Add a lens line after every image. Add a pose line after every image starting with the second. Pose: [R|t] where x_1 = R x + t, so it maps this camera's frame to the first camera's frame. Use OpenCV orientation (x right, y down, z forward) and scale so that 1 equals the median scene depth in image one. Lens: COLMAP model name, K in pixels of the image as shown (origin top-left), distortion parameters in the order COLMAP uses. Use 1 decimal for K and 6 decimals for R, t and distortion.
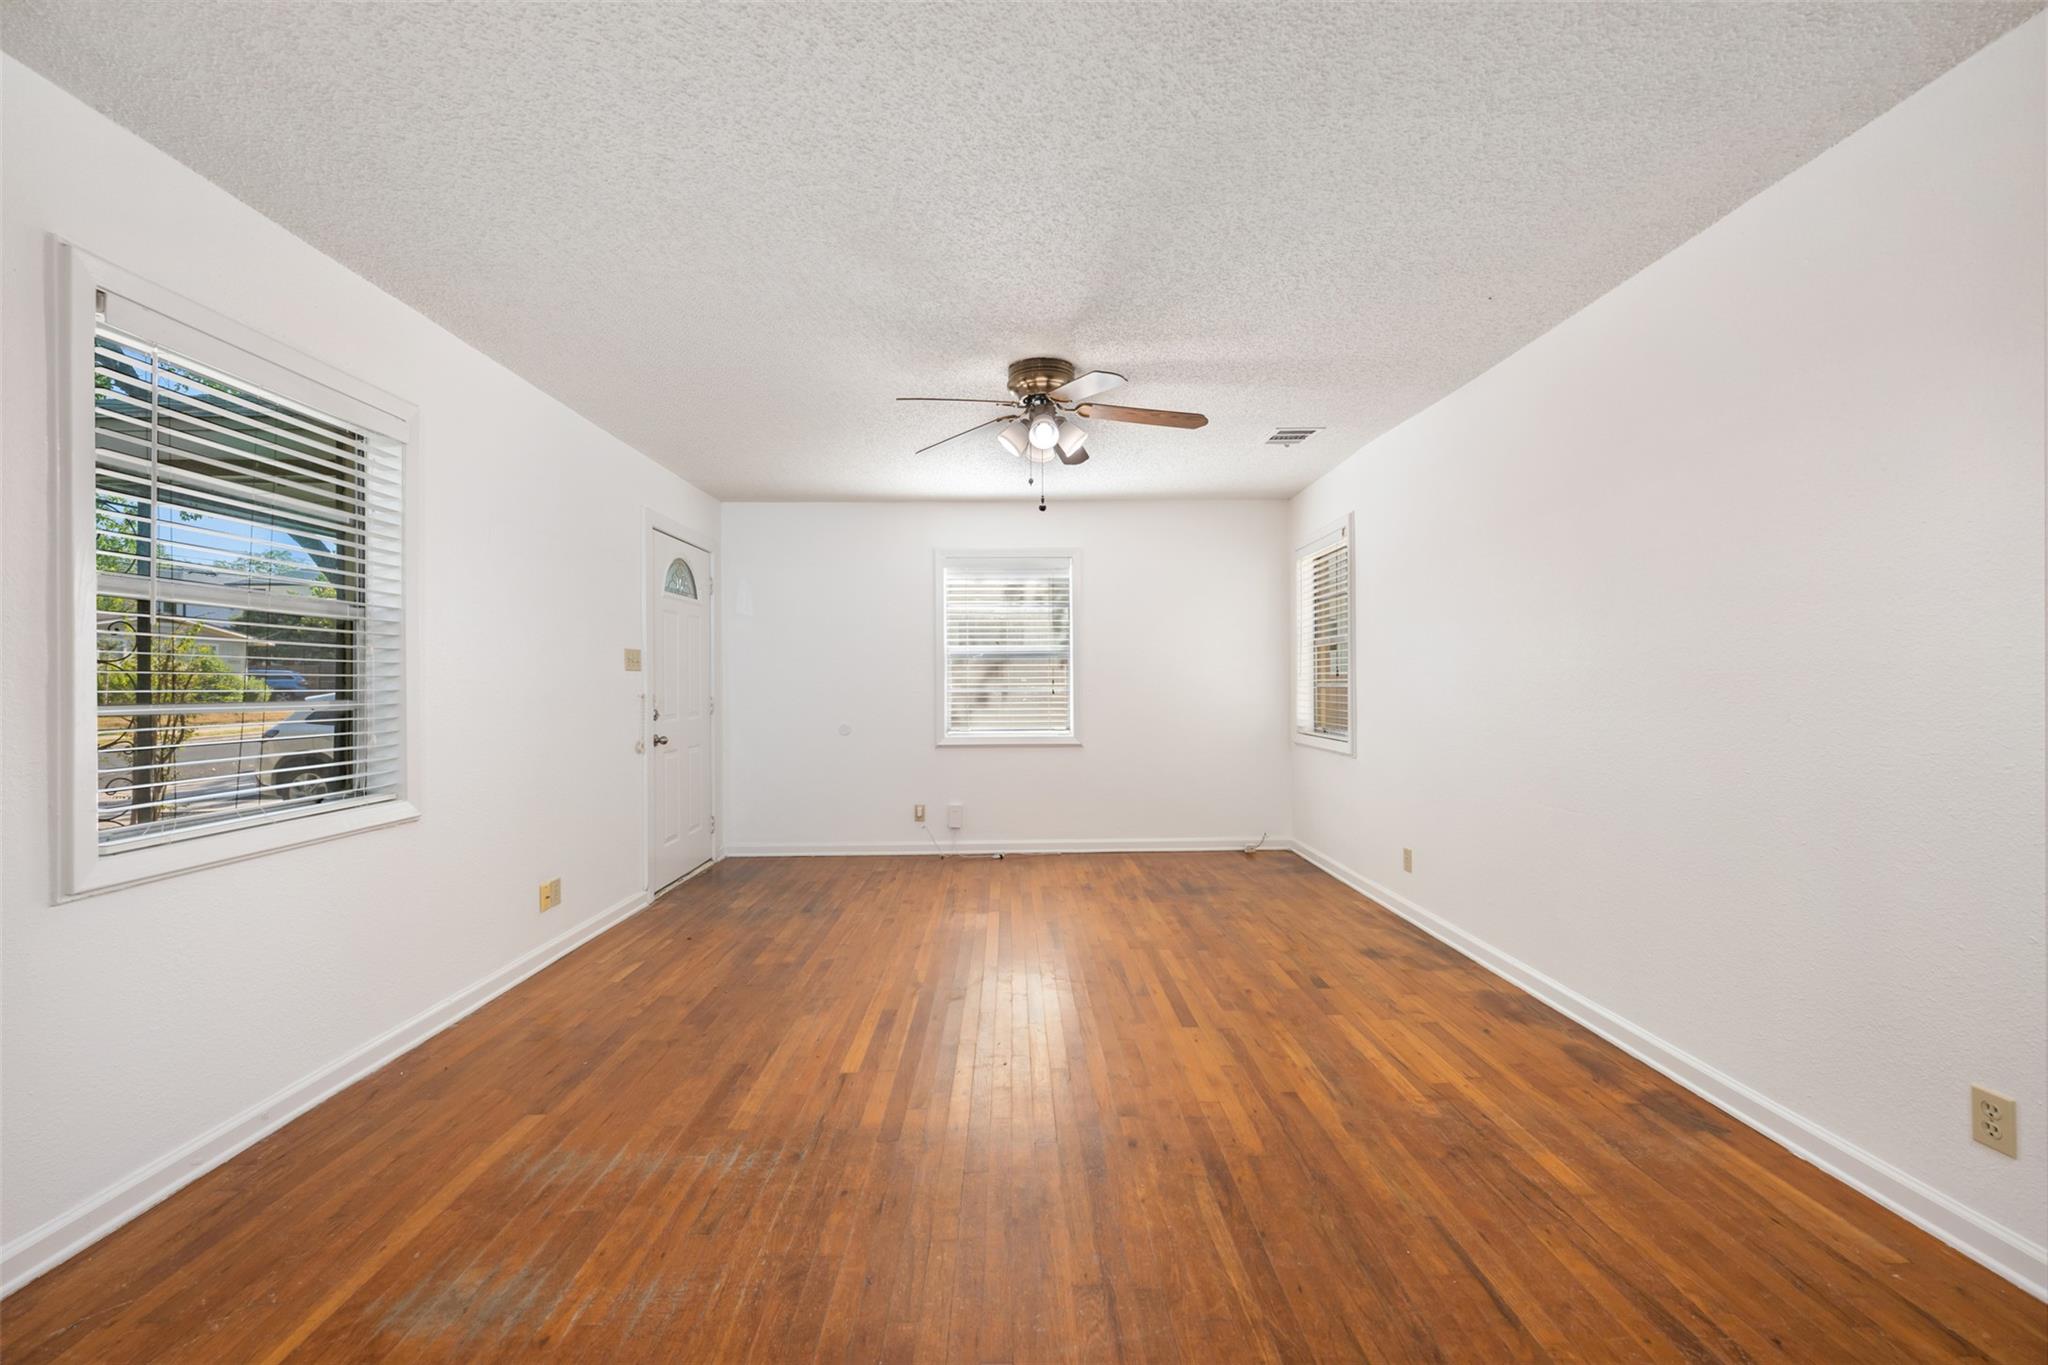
lens RADIAL K [[812.1, 0, 1027.2], [0, 812.1, 686.9], [0, 0, 1]] dist [0.001535, 0.000085]
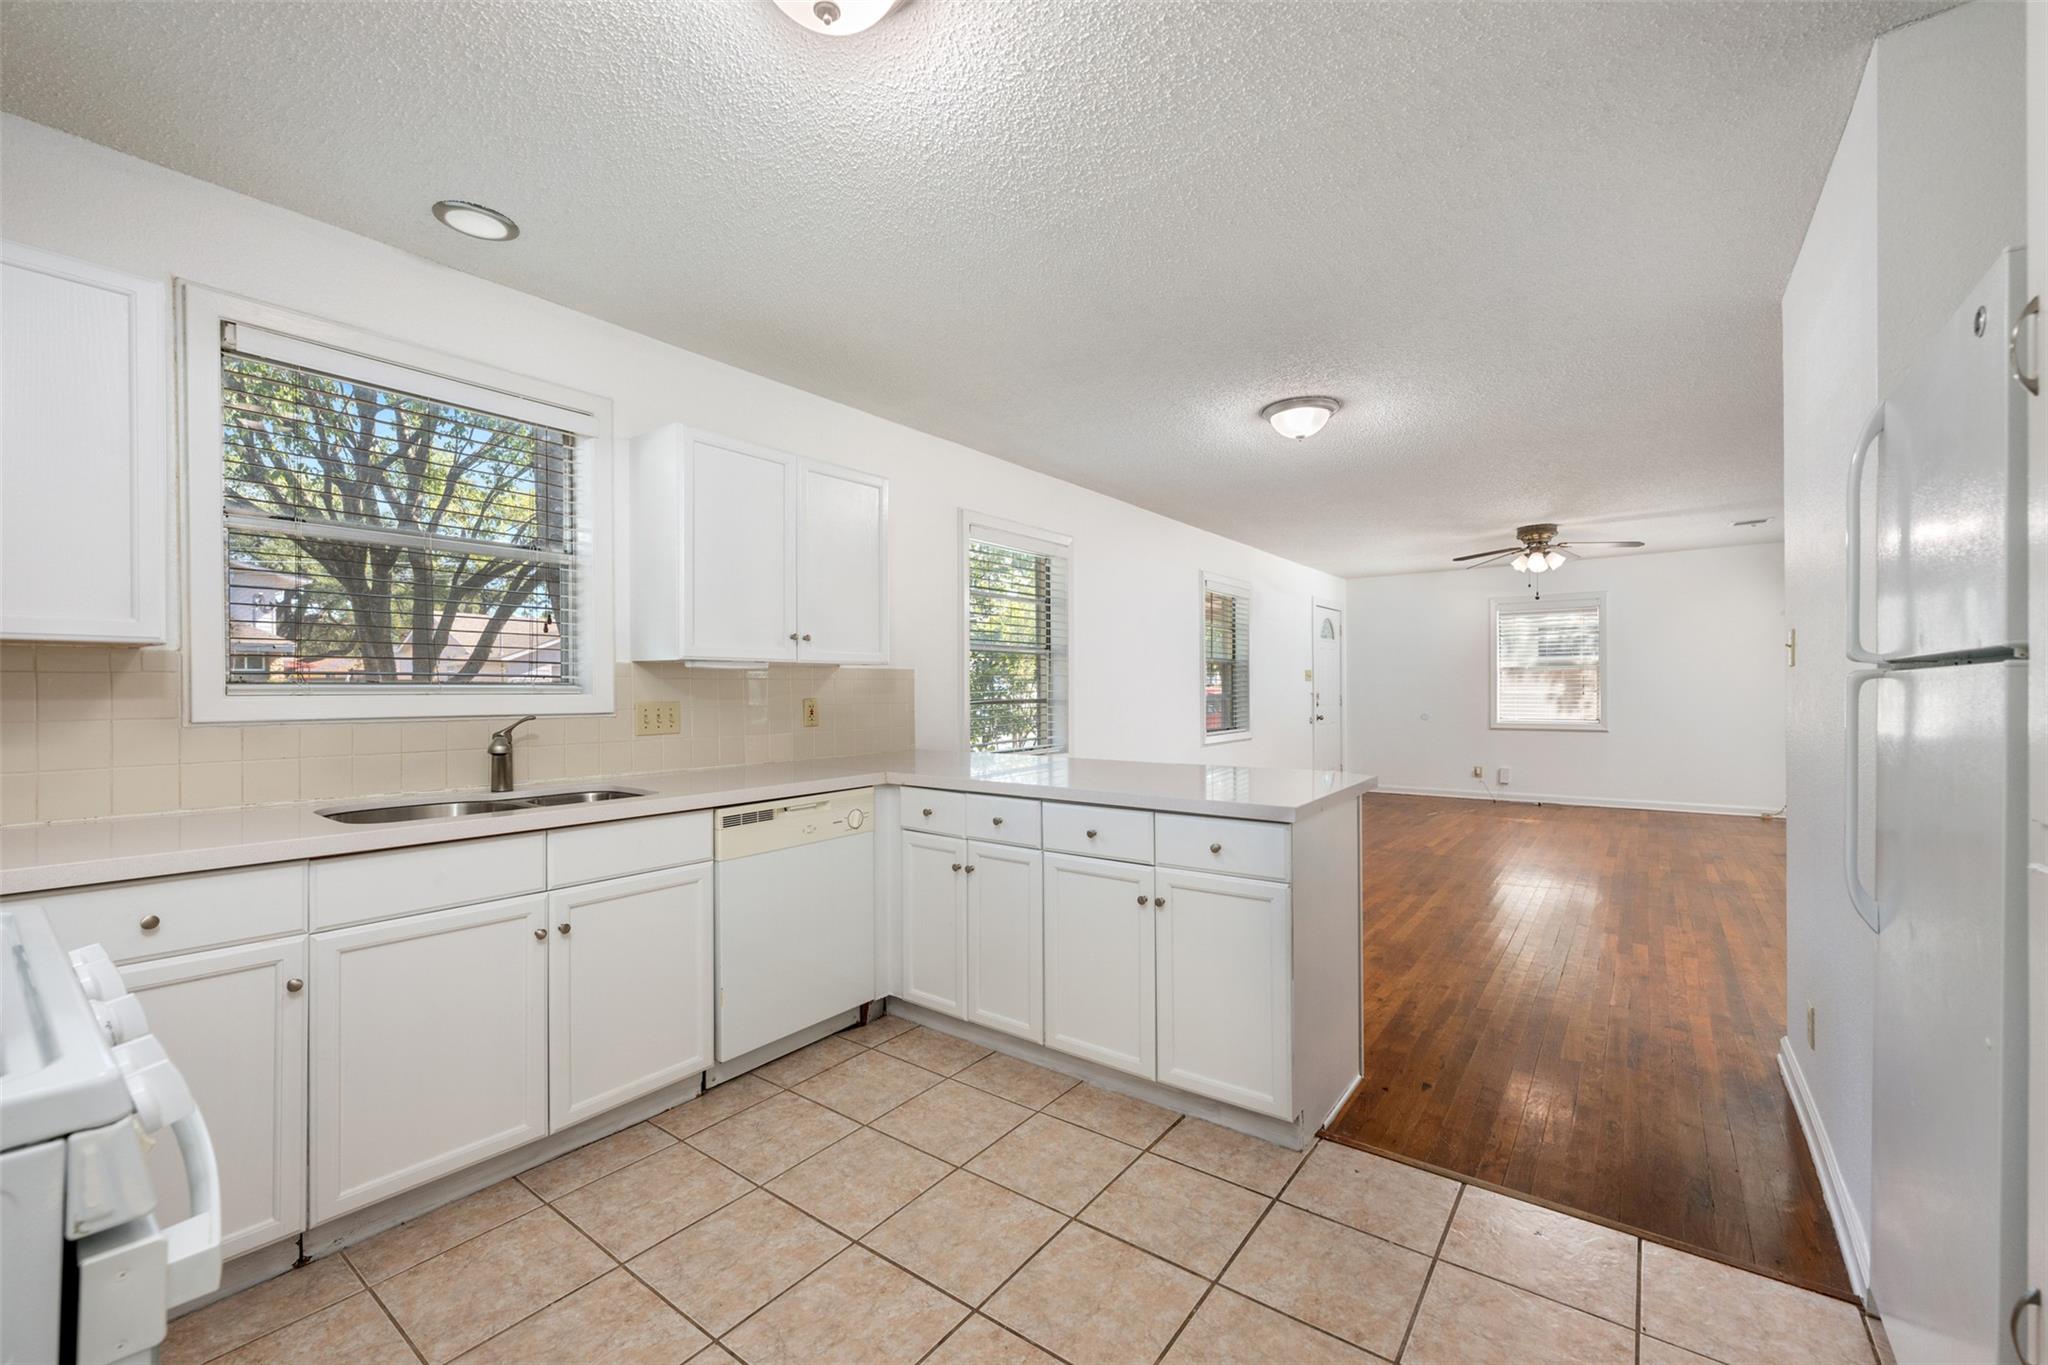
lens RADIAL K [[812.1, 0, 1019.6], [0, 812.1, 697.9], [0, 0, 1]] dist [0.001535, 0.000085]
pose [[0.779728, 0.005624, -0.626093, 0.968978], [0.000091, 0.999959, 0.009095, 0.009041], [0.626118, -0.007149, 0.779695, -4.648006]]
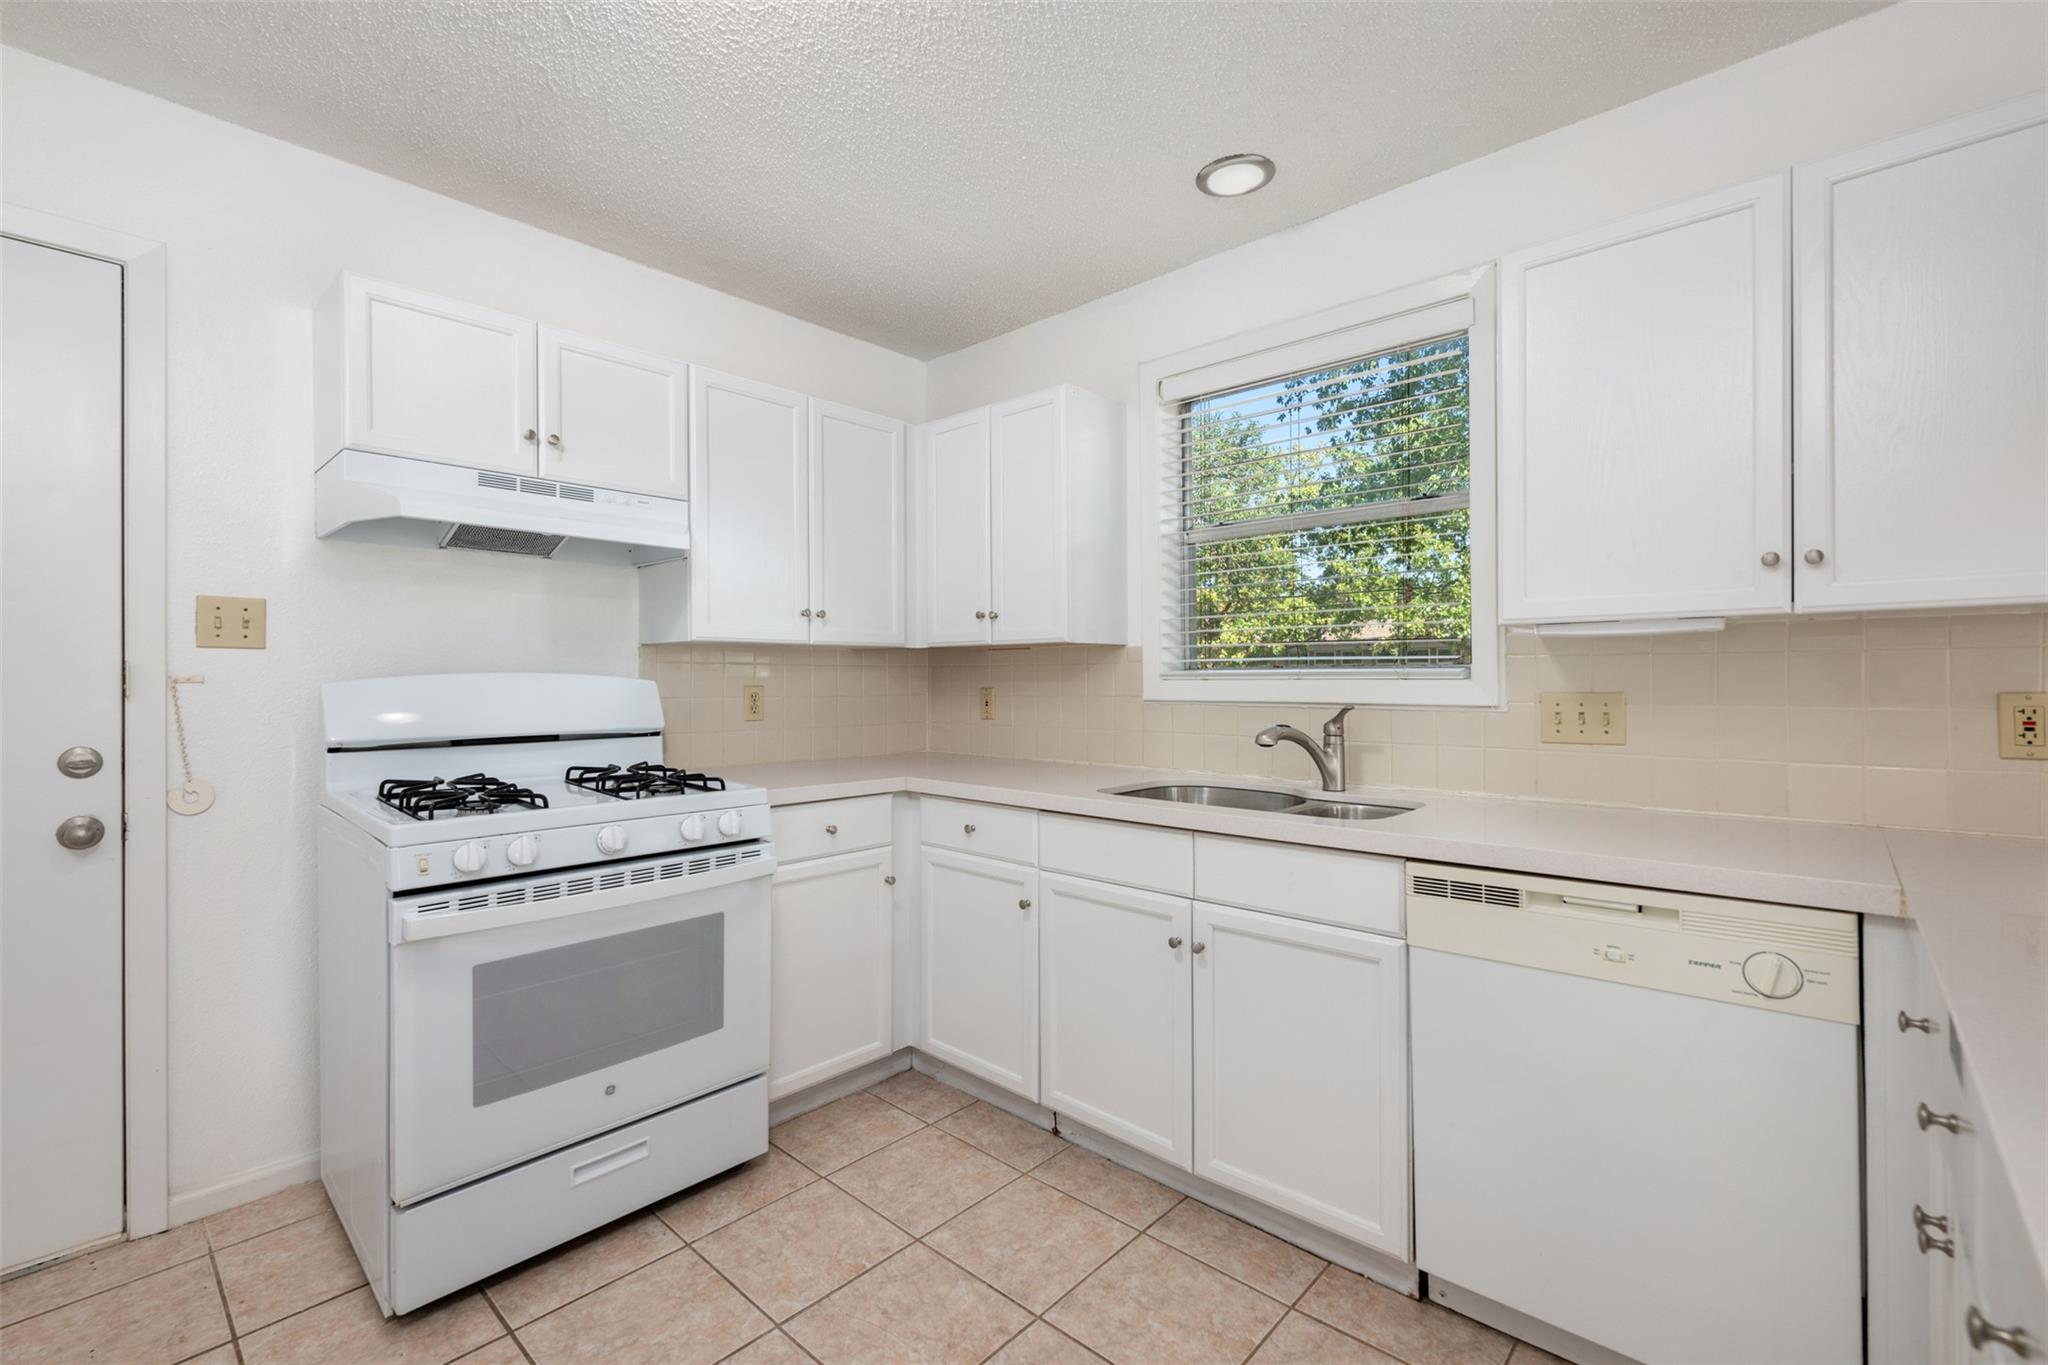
lens RADIAL K [[884.4, 0, 1007.6], [0, 884.4, 667.1], [0, 0, 1]] dist [-0.003577, -0.000316]
pose [[-0.690795, -0.002002, -0.723048, -0.610062], [0.002697, 0.999982, -0.005345, -0.022644], [0.723046, -0.005642, -0.690777, 1.761561]]
